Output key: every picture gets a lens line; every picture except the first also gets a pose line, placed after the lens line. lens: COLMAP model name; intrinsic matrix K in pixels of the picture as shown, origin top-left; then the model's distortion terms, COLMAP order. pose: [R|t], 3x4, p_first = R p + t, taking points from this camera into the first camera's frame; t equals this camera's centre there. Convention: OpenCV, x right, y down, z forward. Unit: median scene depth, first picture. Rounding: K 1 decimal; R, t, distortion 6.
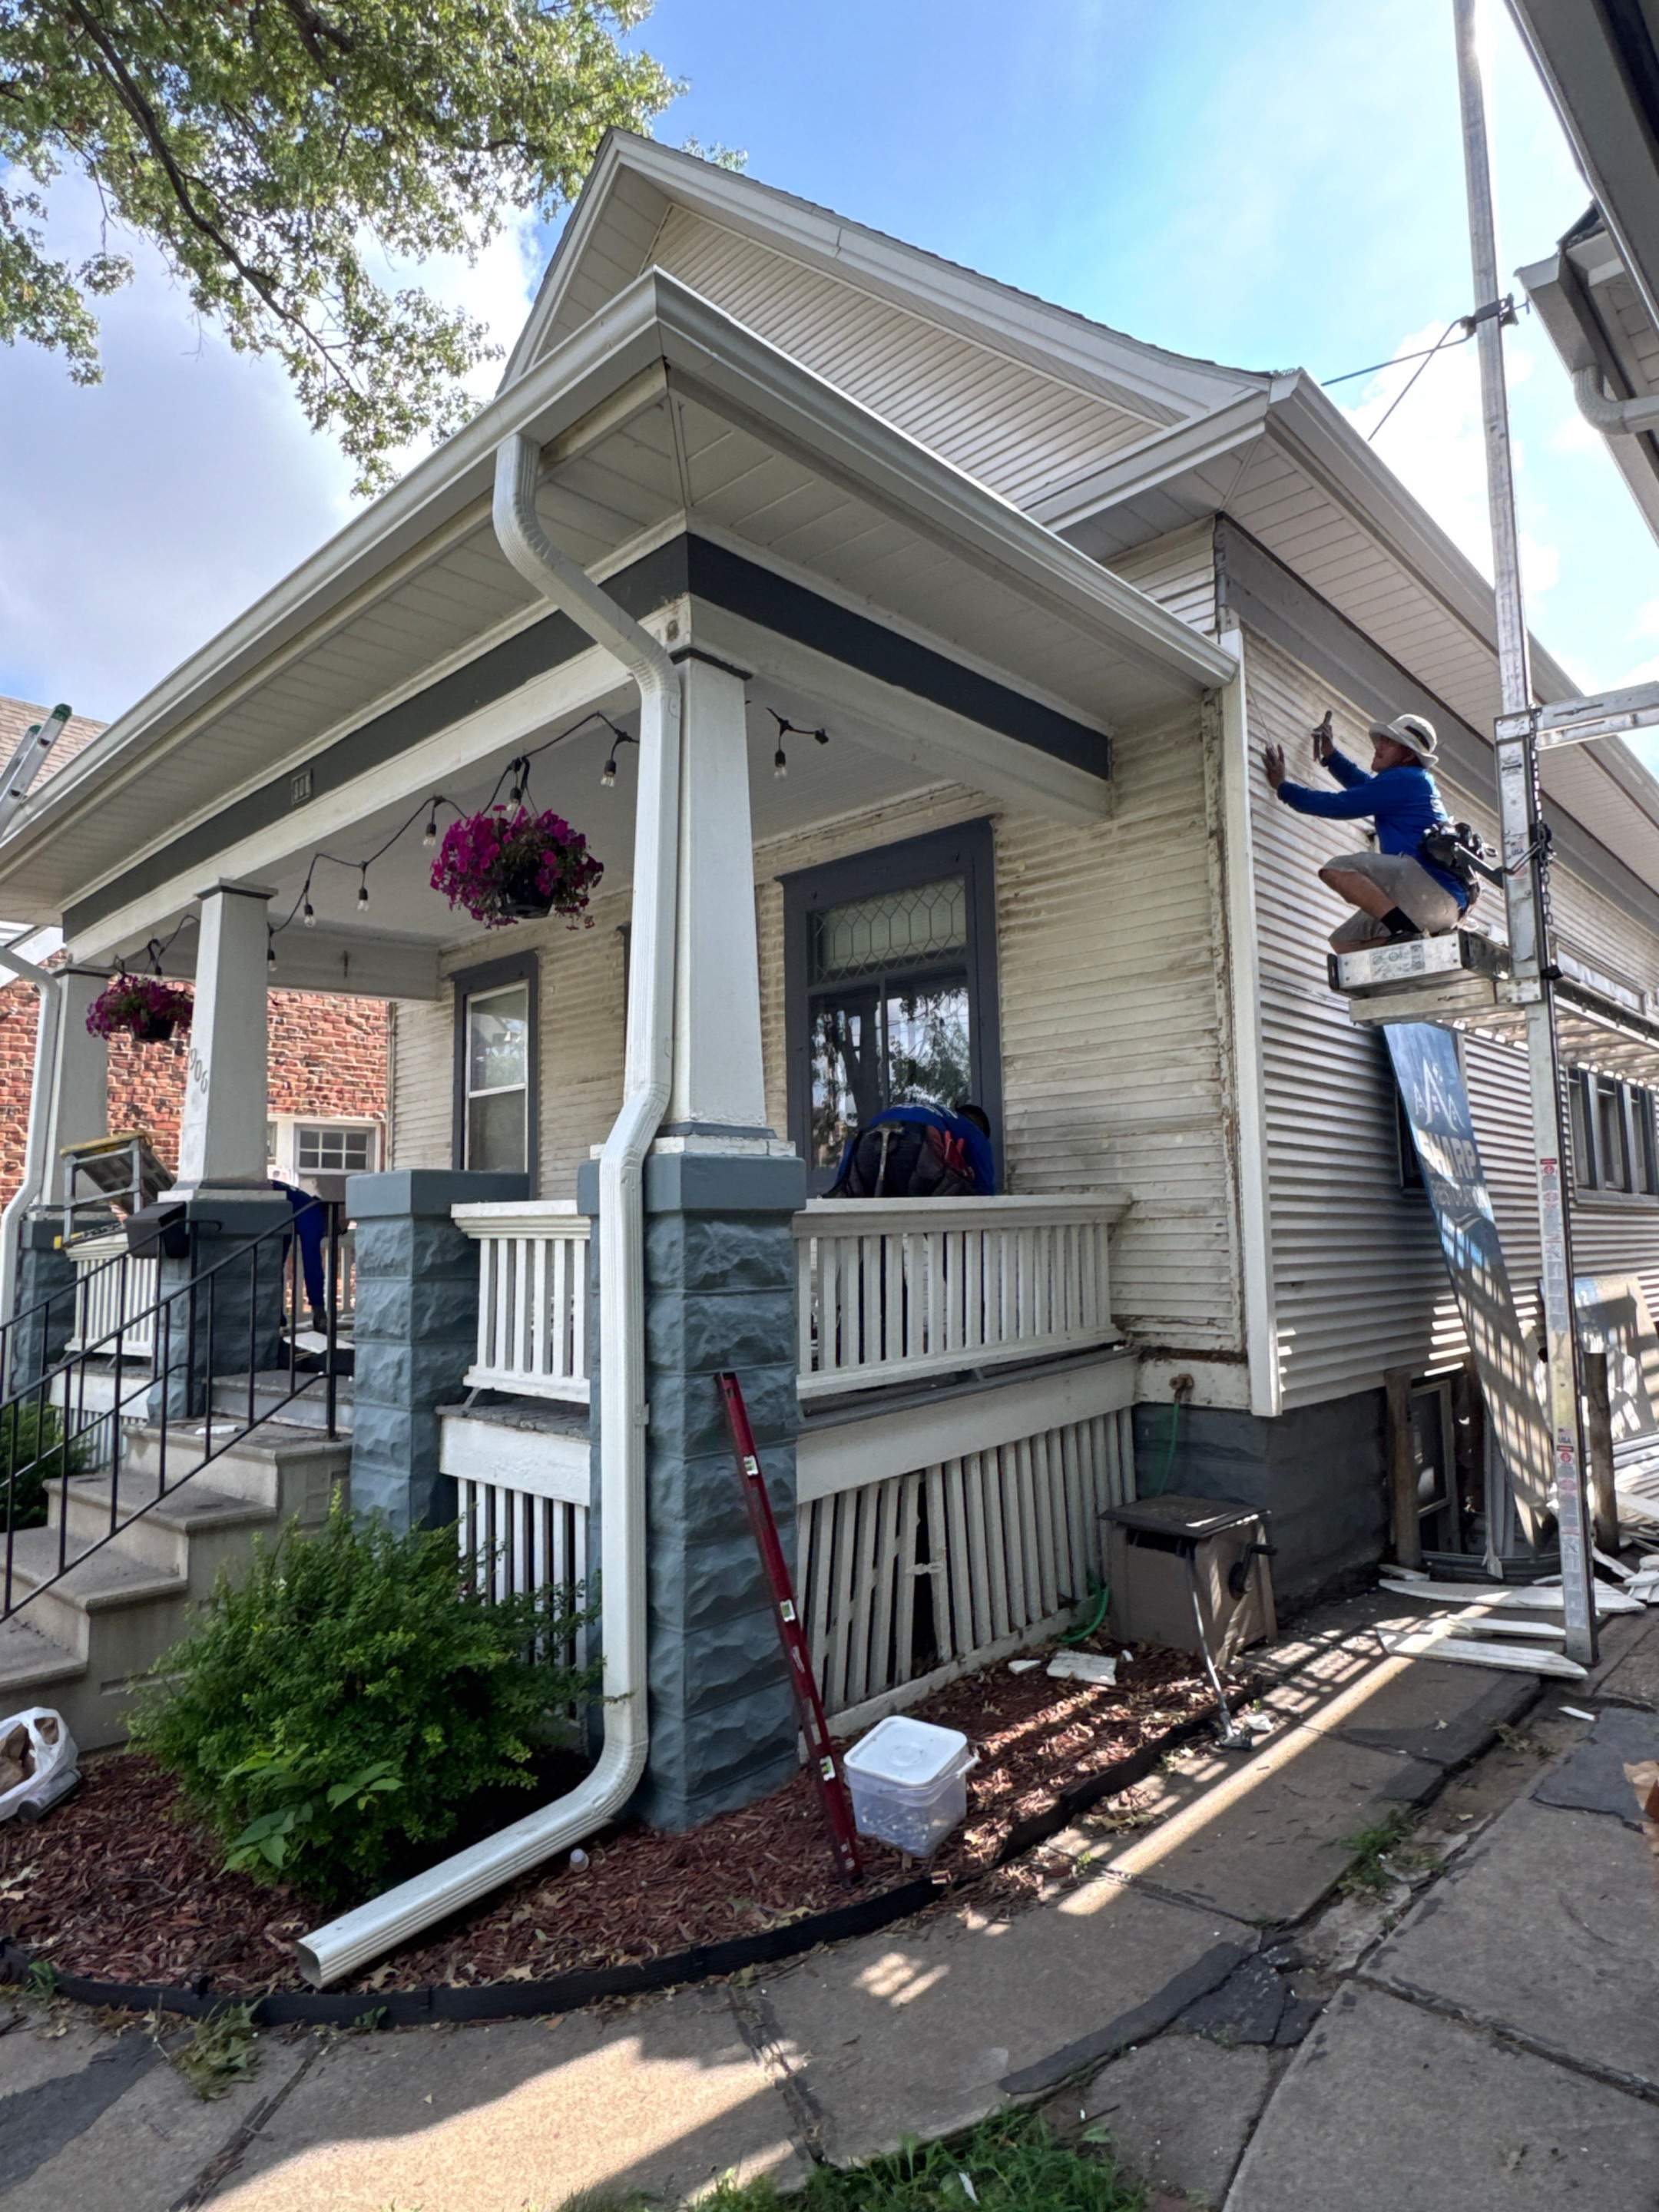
lens RADIAL K [[1275.4, 0, 832.4], [0, 1275.4, 1102.8], [0, 0, 1]] dist [-0.001309, 0.004994]
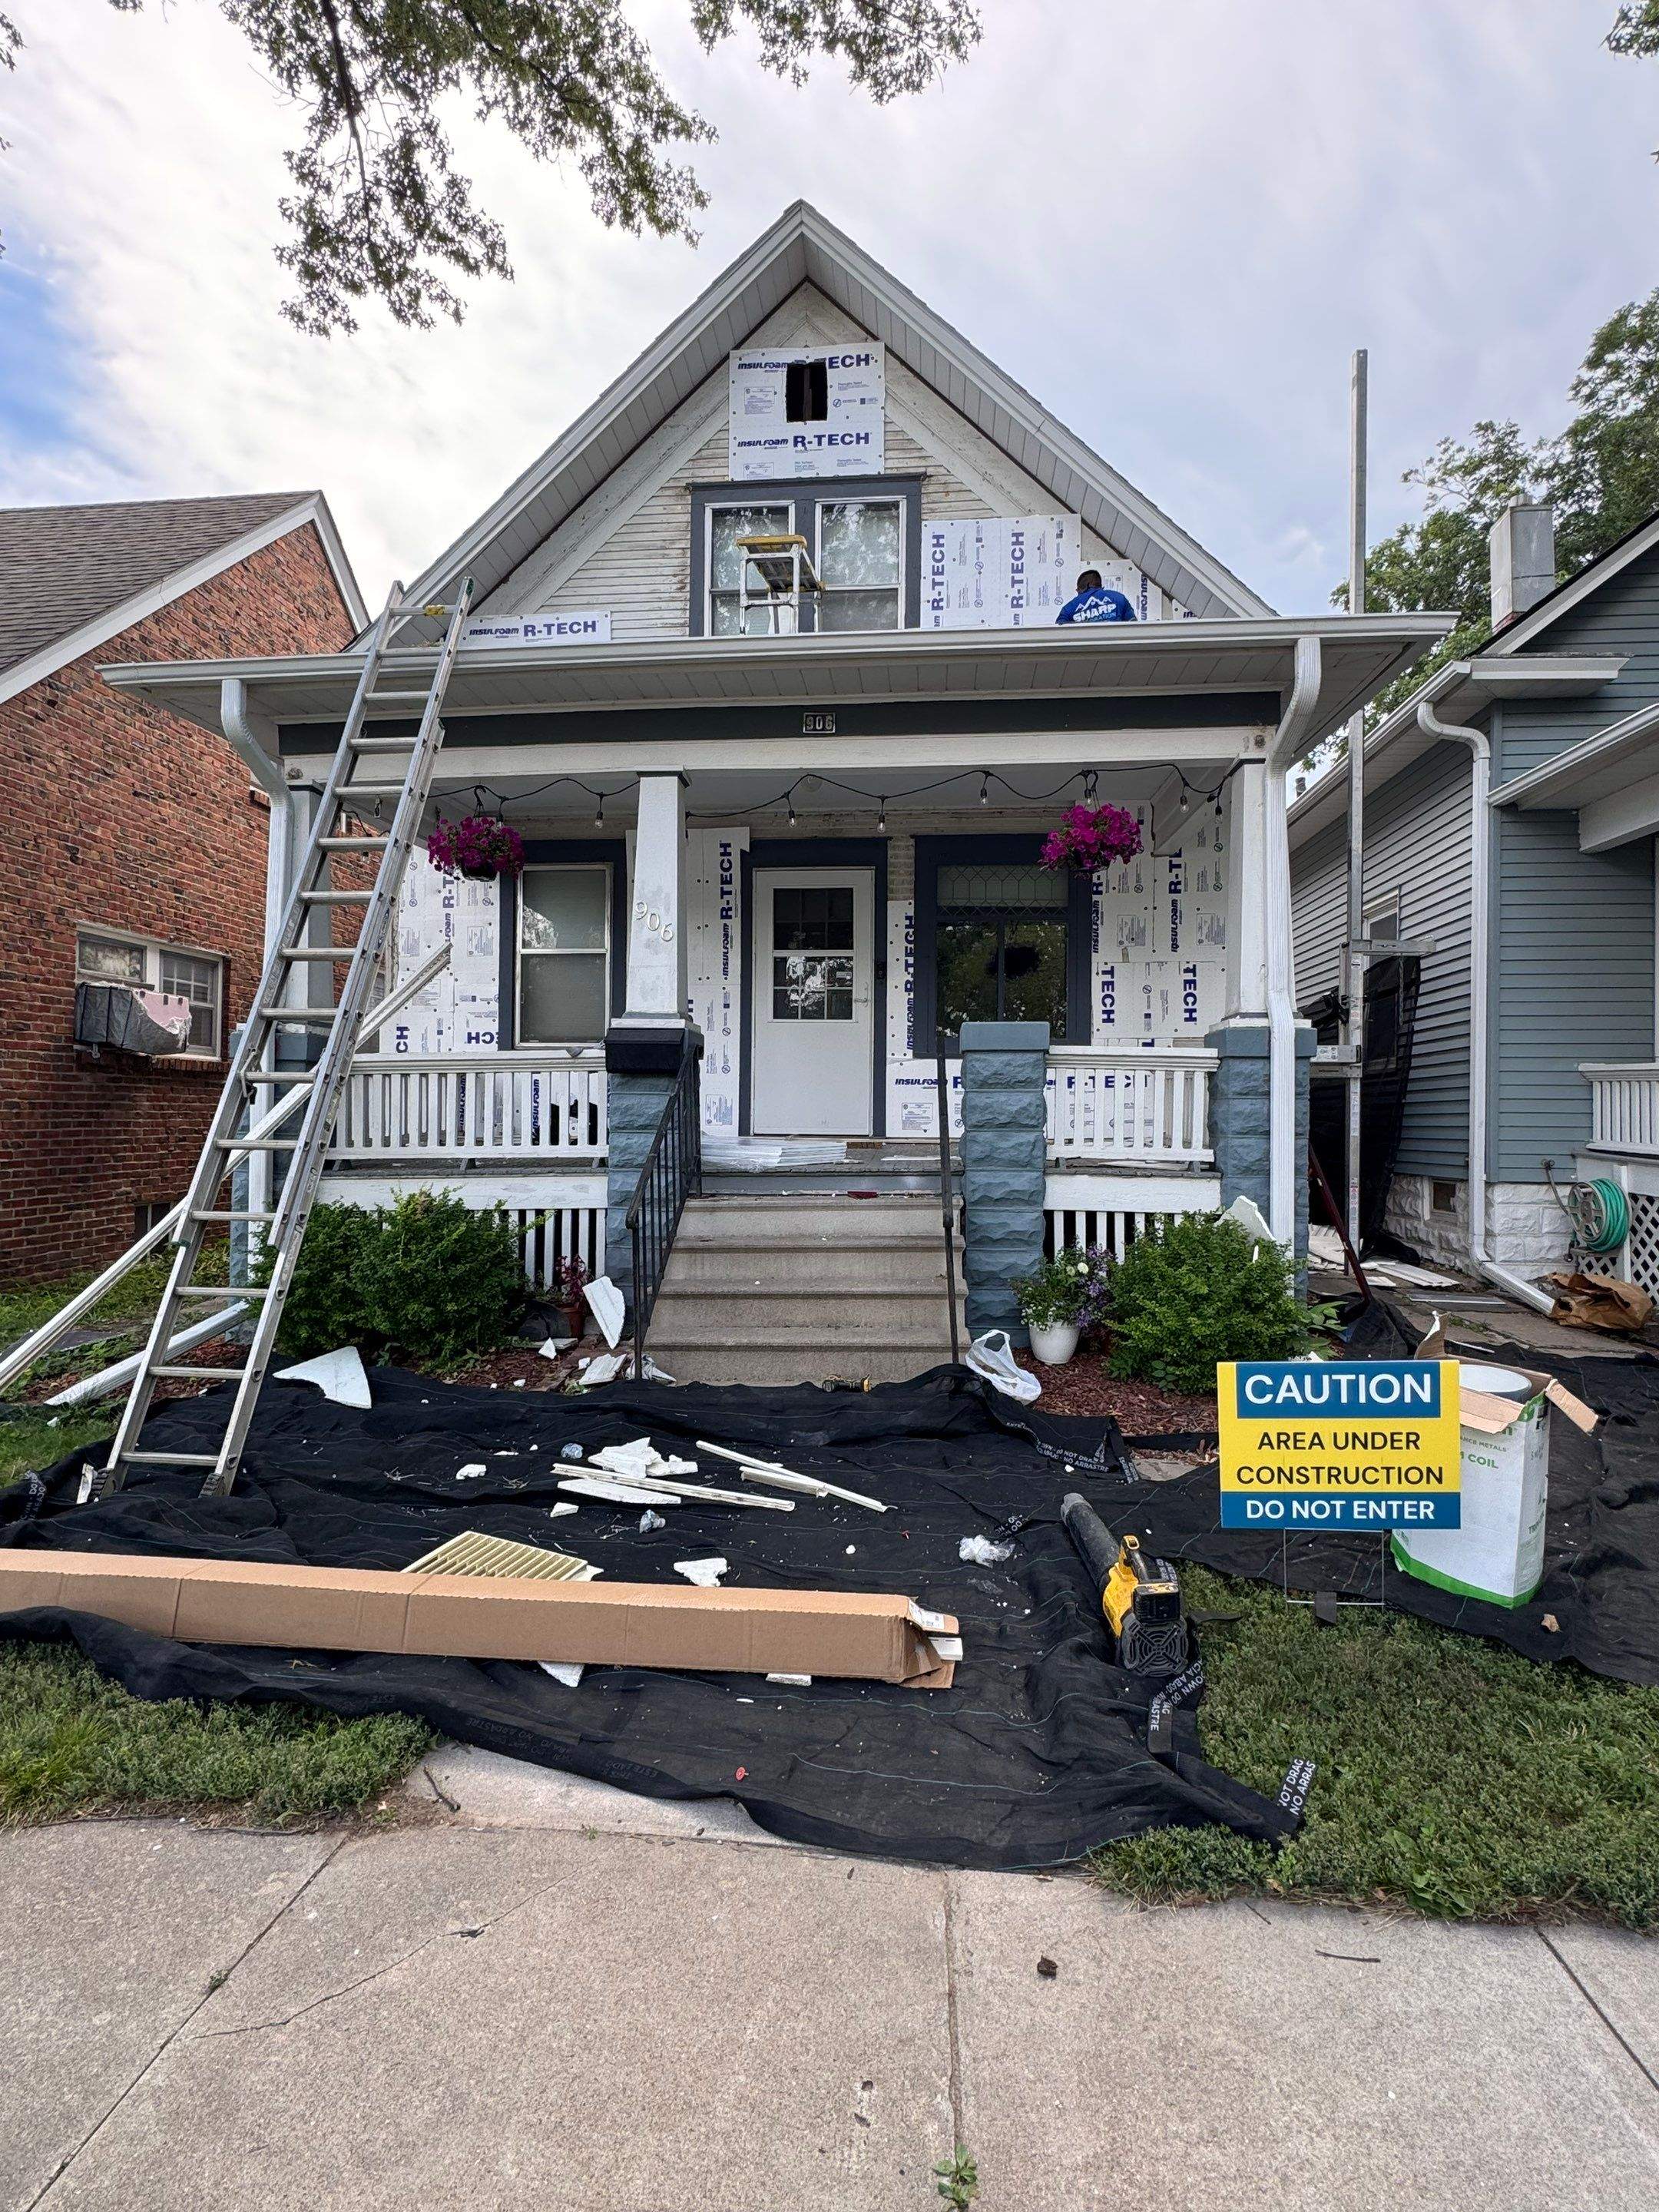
lens RADIAL K [[1075.0, 0, 829.7], [0, 1075.0, 1107.5], [0, 0, 1]] dist [-0.004154, 0.001507]
pose [[0.790133, 0.030586, 0.612172, -1.074829], [-0.090187, 0.993685, 0.066756, 0.072862], [-0.606265, -0.107956, 0.787901, 0.073057]]
